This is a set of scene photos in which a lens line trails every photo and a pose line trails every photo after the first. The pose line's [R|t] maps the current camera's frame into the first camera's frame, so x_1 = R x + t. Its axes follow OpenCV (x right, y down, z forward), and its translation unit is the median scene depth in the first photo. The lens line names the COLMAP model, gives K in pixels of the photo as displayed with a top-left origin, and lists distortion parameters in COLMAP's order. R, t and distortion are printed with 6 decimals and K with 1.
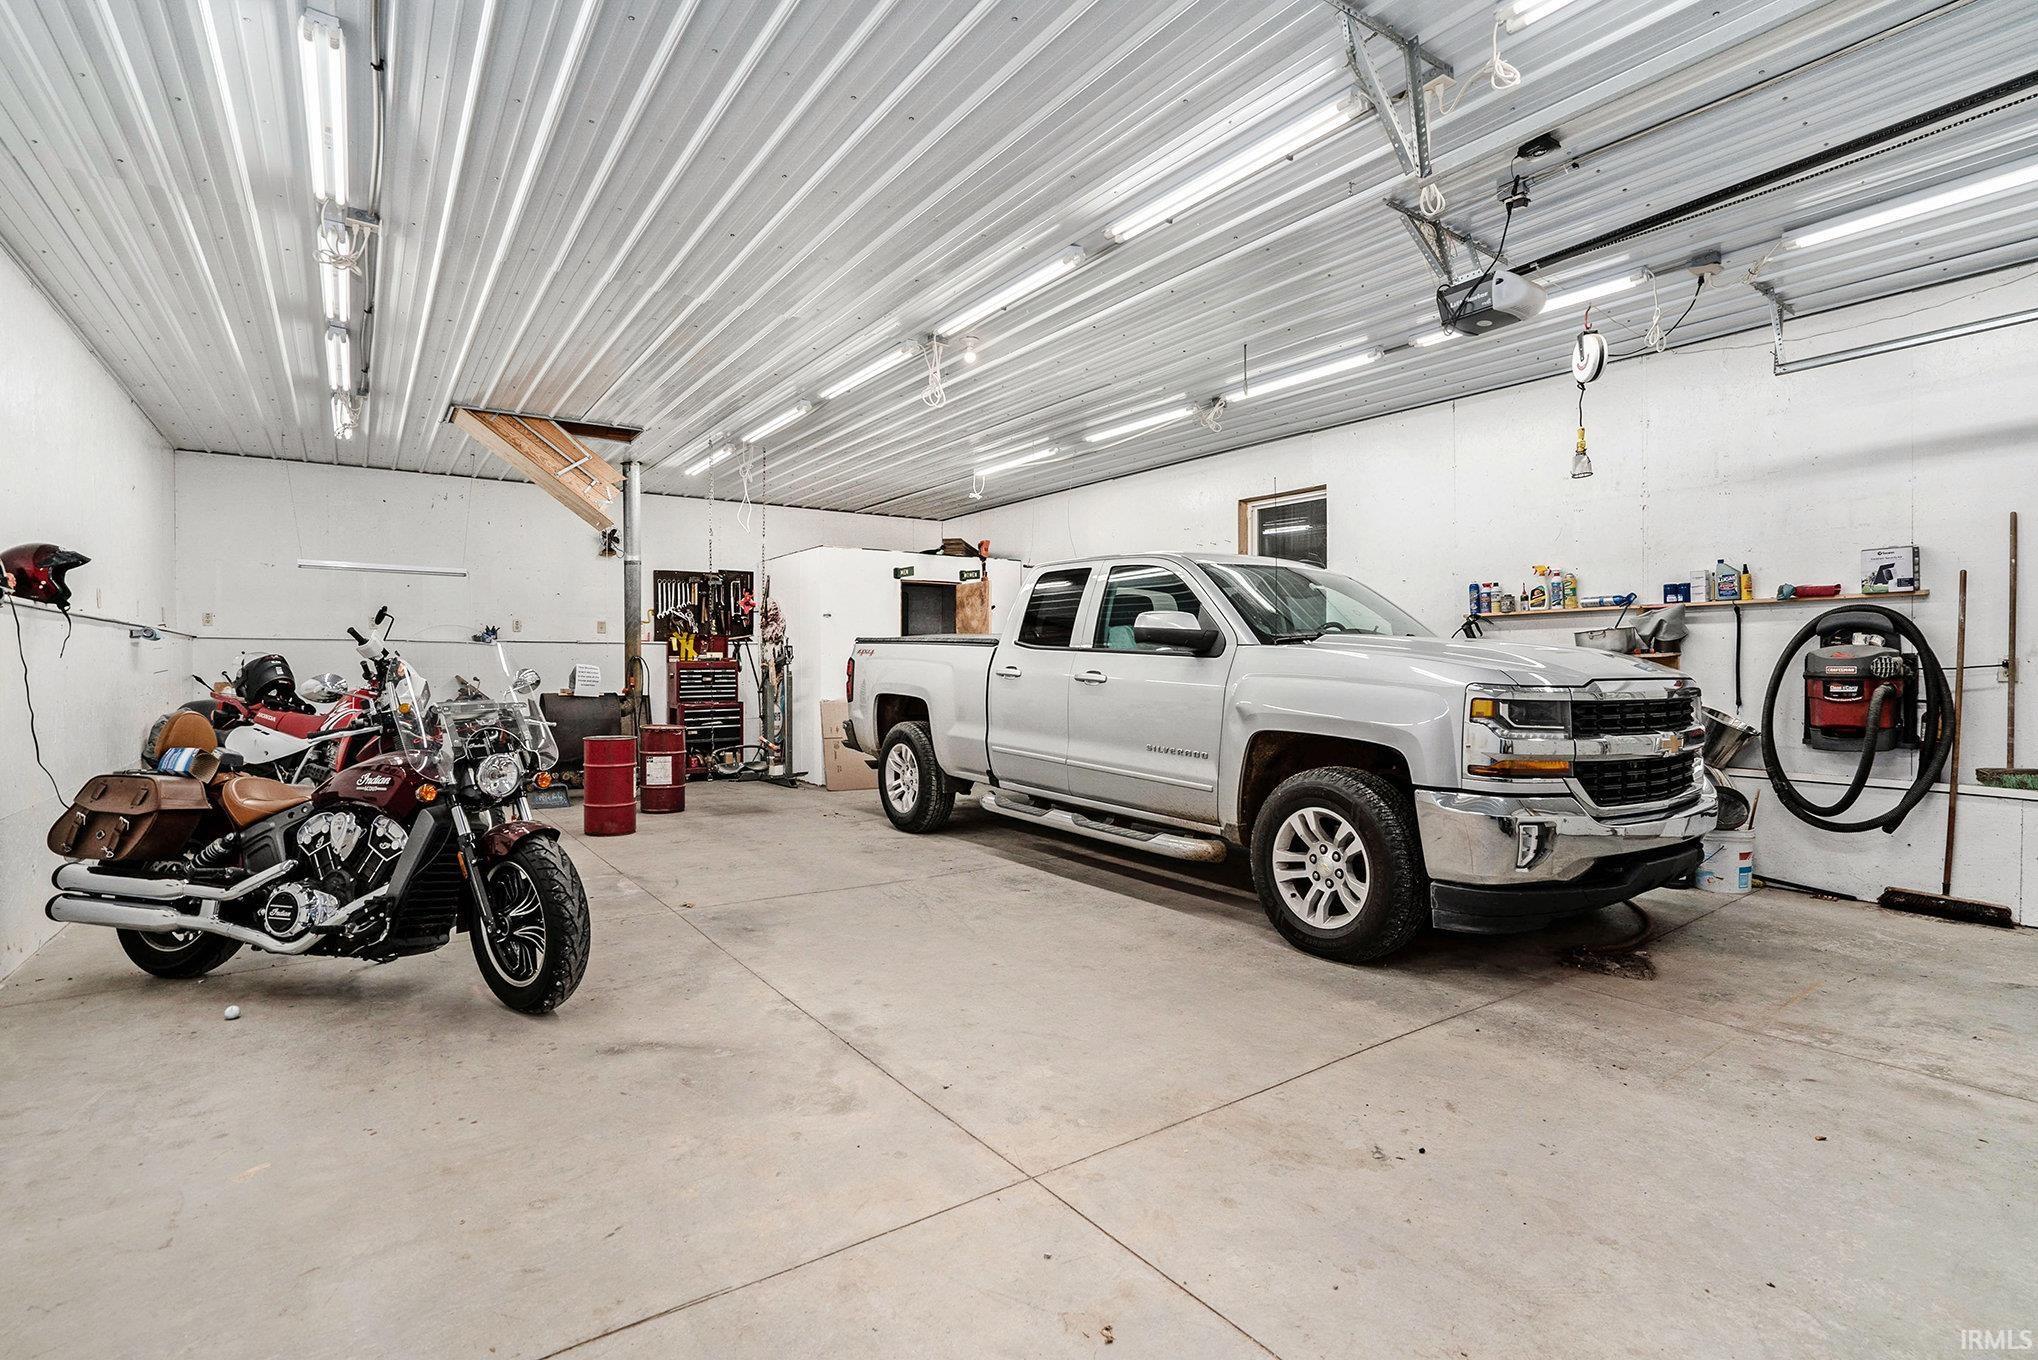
lens RADIAL K [[933.4, 0, 1017.6], [0, 933.4, 685.8], [0, 0, 1]] dist [-0.026170, 0.003452]
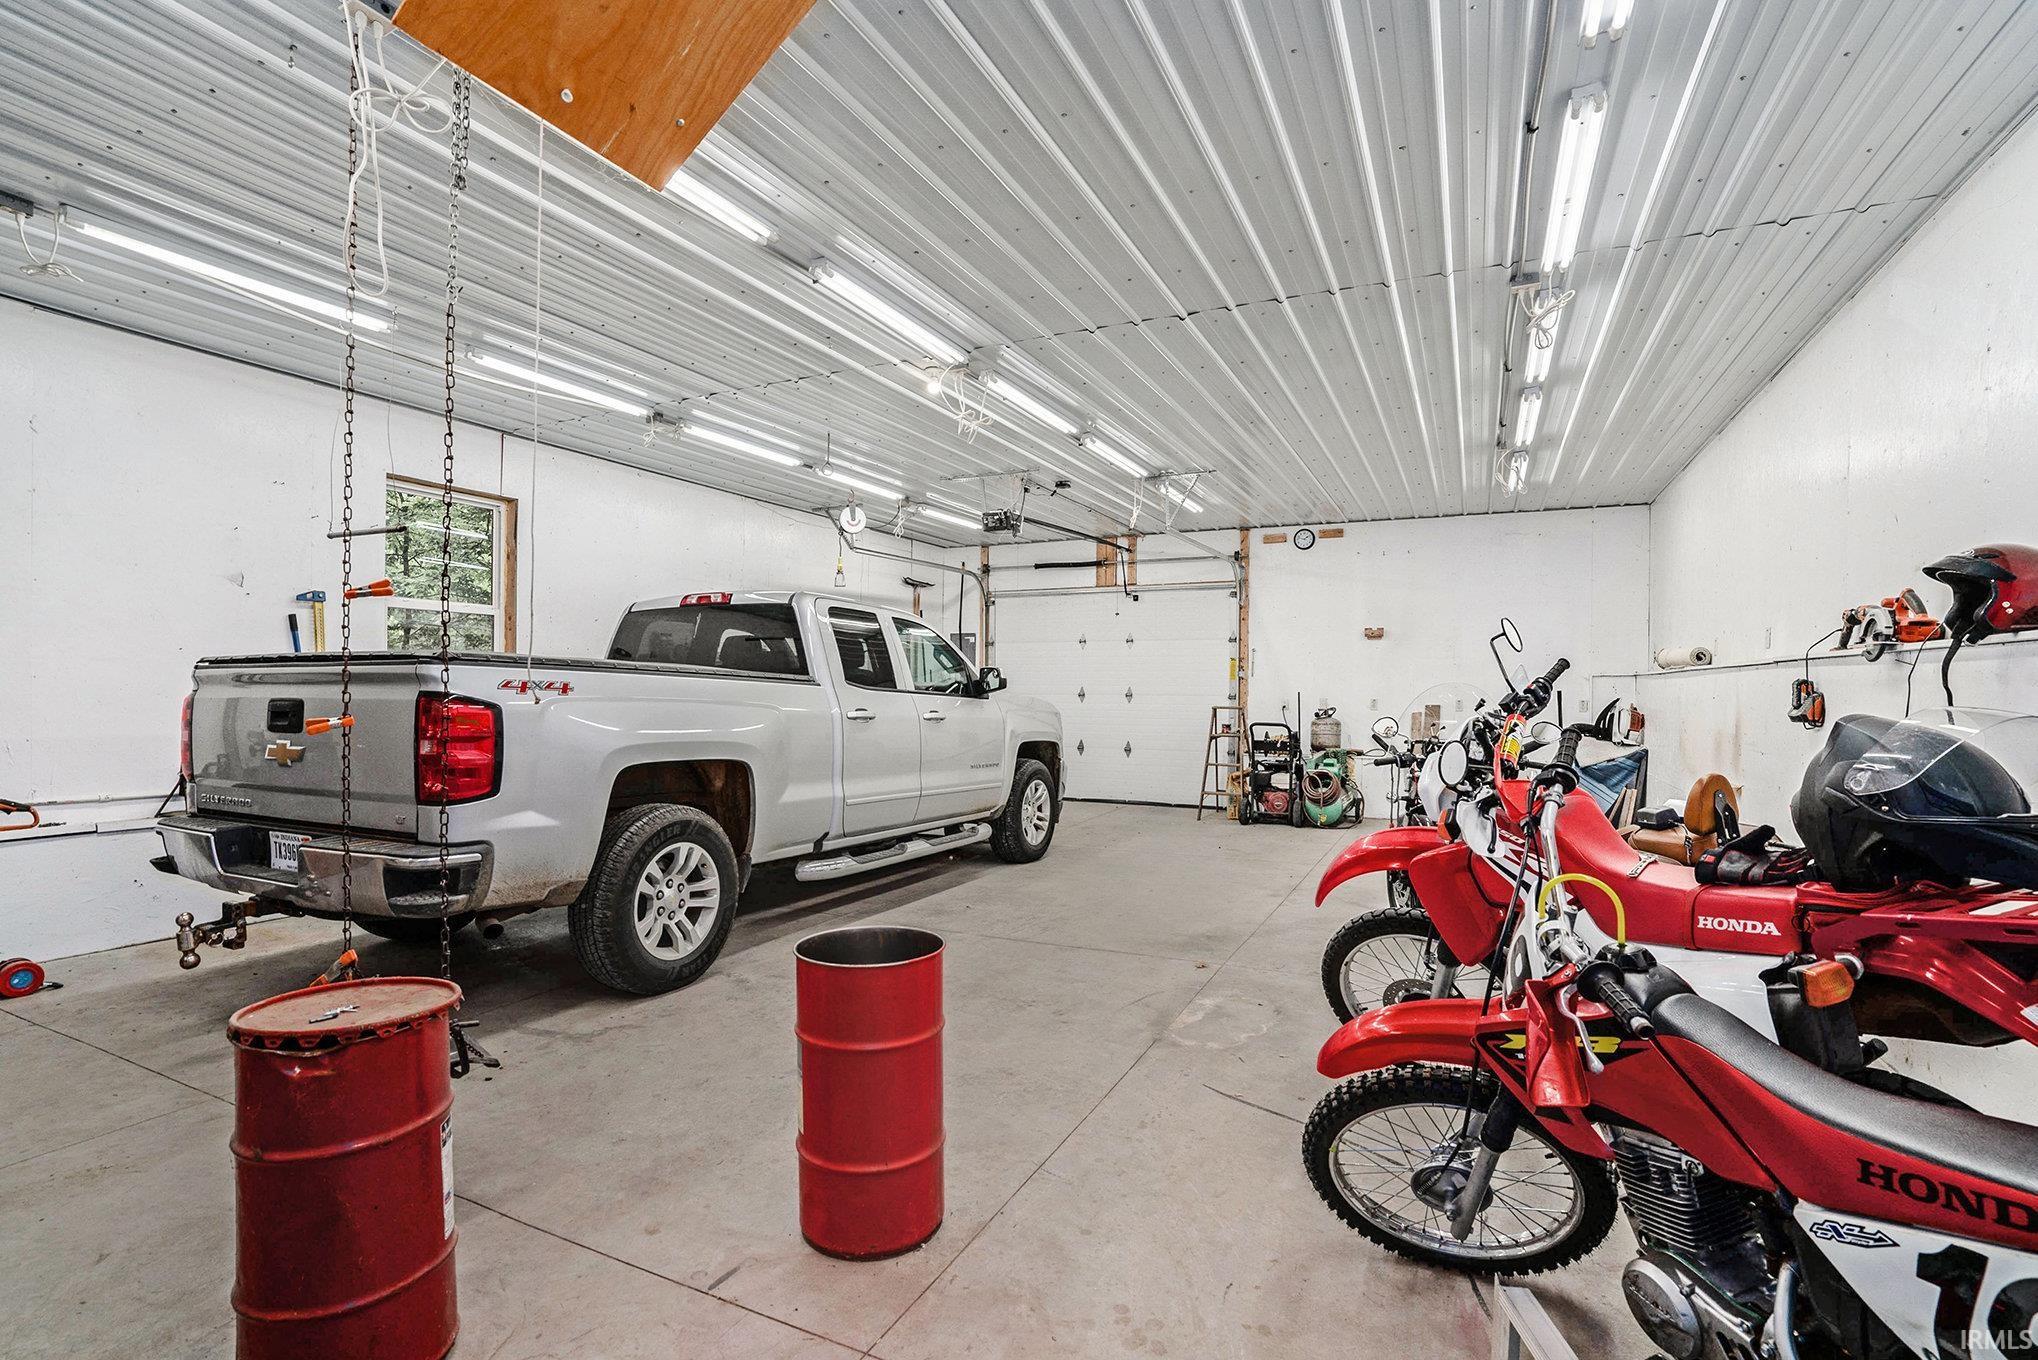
lens RADIAL K [[933.4, 0, 1021.7], [0, 933.4, 679.9], [0, 0, 1]] dist [-0.026170, 0.003452]
pose [[-0.465786, 0.001673, 0.884896, -0.955587], [0.006643, 0.999977, 0.001606, -0.052982], [-0.884873, 0.006627, -0.465786, 1.372815]]
